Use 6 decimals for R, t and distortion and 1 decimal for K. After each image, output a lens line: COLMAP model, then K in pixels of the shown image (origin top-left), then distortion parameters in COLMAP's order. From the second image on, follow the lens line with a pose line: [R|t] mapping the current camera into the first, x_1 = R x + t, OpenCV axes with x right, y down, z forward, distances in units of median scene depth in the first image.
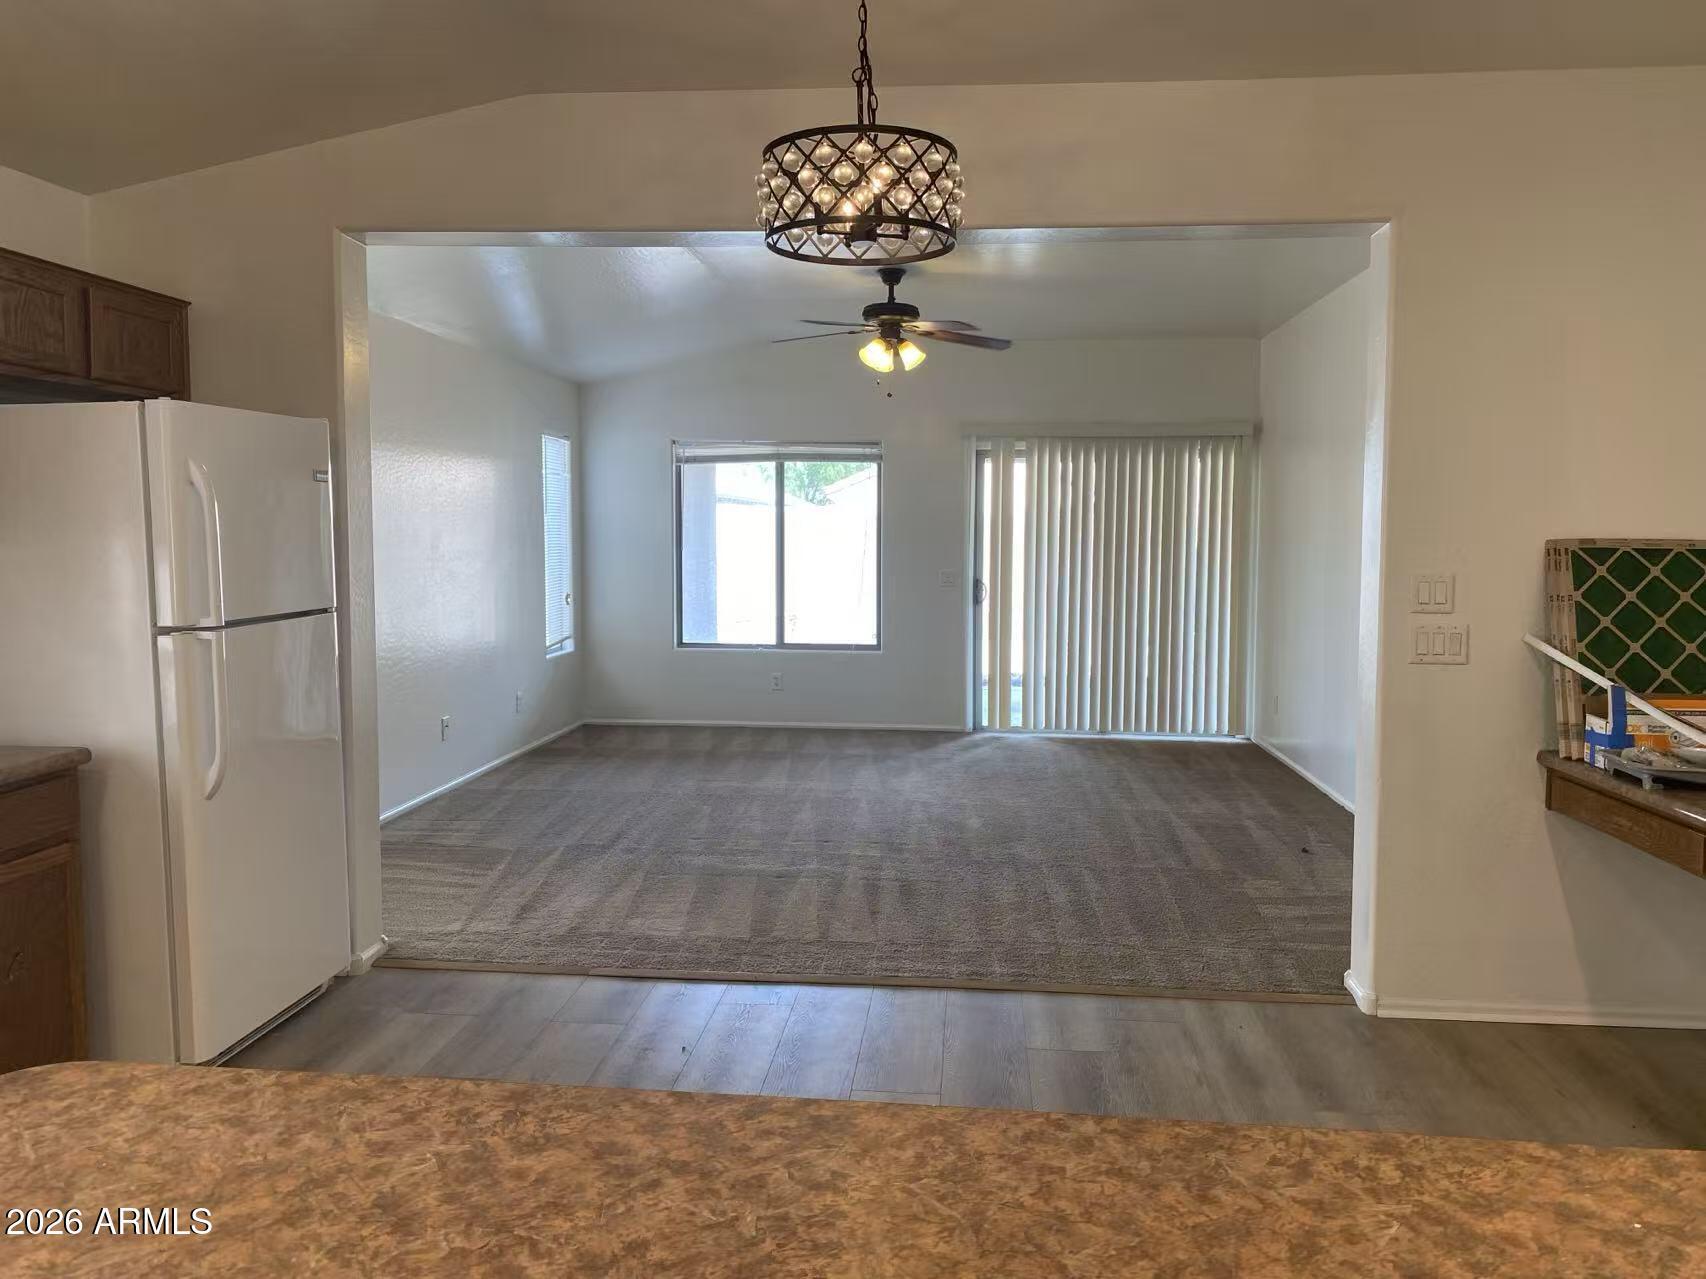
lens RADIAL K [[1300.9, 0, 841.6], [0, 1300.9, 623.9], [0, 0, 1]] dist [0.051651, -0.047567]
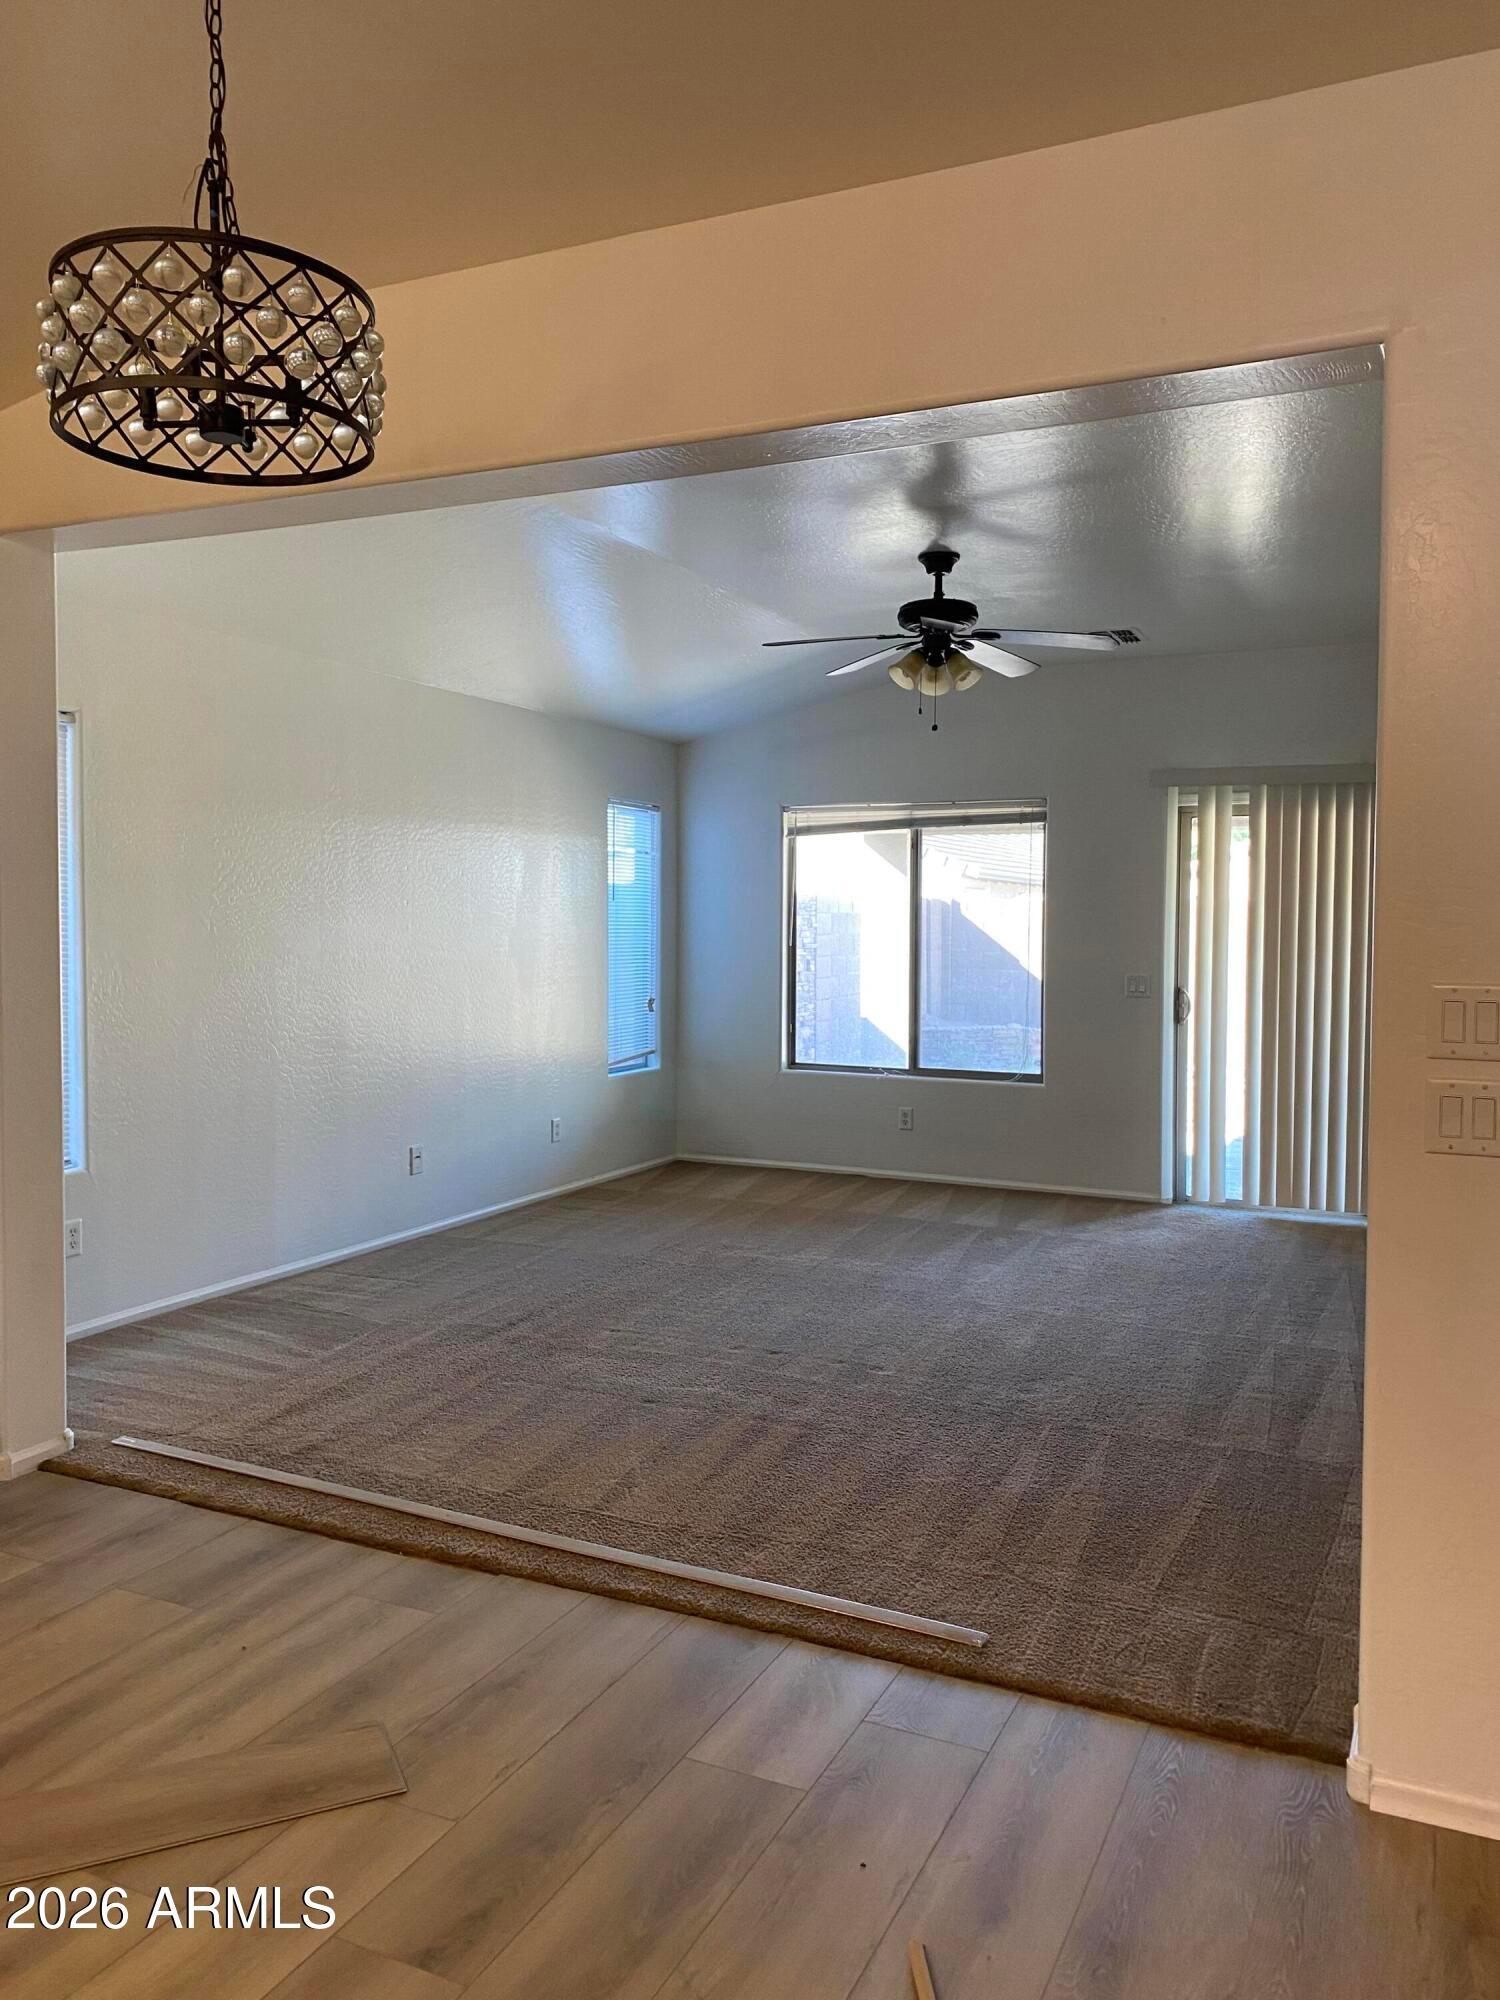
lens RADIAL K [[1525.1, 0, 743.8], [0, 1525.1, 969.9], [0, 0, 1]] dist [0.051651, -0.047567]
pose [[0.939334, 0.012858, -0.342764, 0.256212], [-0.027780, 0.998866, -0.038658, -0.008112], [0.341878, 0.045835, 0.938626, 0.204768]]
